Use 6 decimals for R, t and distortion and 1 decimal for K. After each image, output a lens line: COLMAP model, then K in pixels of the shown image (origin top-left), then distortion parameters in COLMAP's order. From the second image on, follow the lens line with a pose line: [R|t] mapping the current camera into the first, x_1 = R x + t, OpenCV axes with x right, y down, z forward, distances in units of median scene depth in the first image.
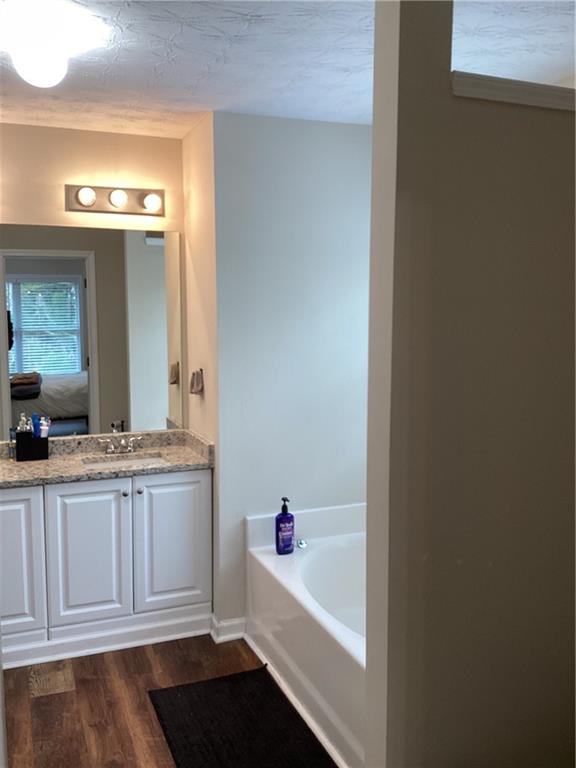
lens RADIAL K [[692.5, 0, 296.3], [0, 692.5, 385.9], [0, 0, 1]] dist [0.100799, -0.171531]
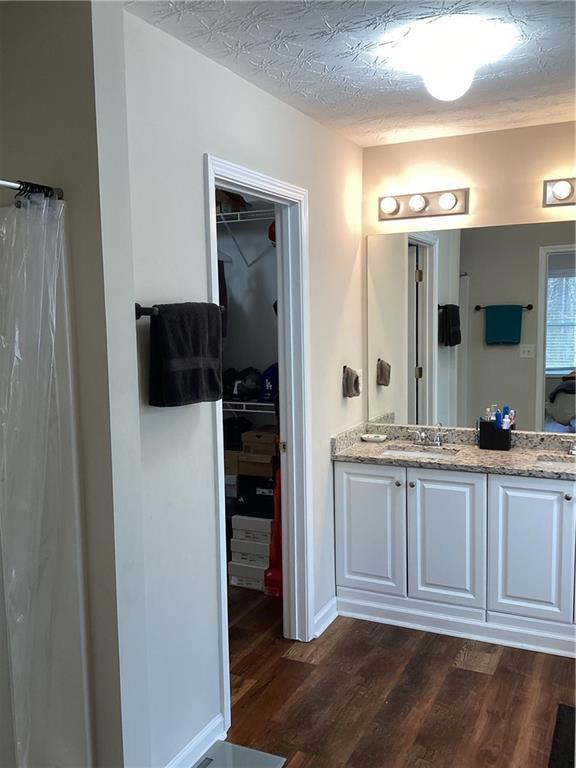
lens RADIAL K [[686.6, 0, 288.0], [0, 686.6, 384.0], [0, 0, 1]] dist [0.062808, -0.112815]
pose [[0.684301, 0.066211, -0.726188, 0.178330], [-0.061120, 0.997573, 0.033360, -0.008846], [0.726634, 0.021556, 0.686687, 0.069017]]
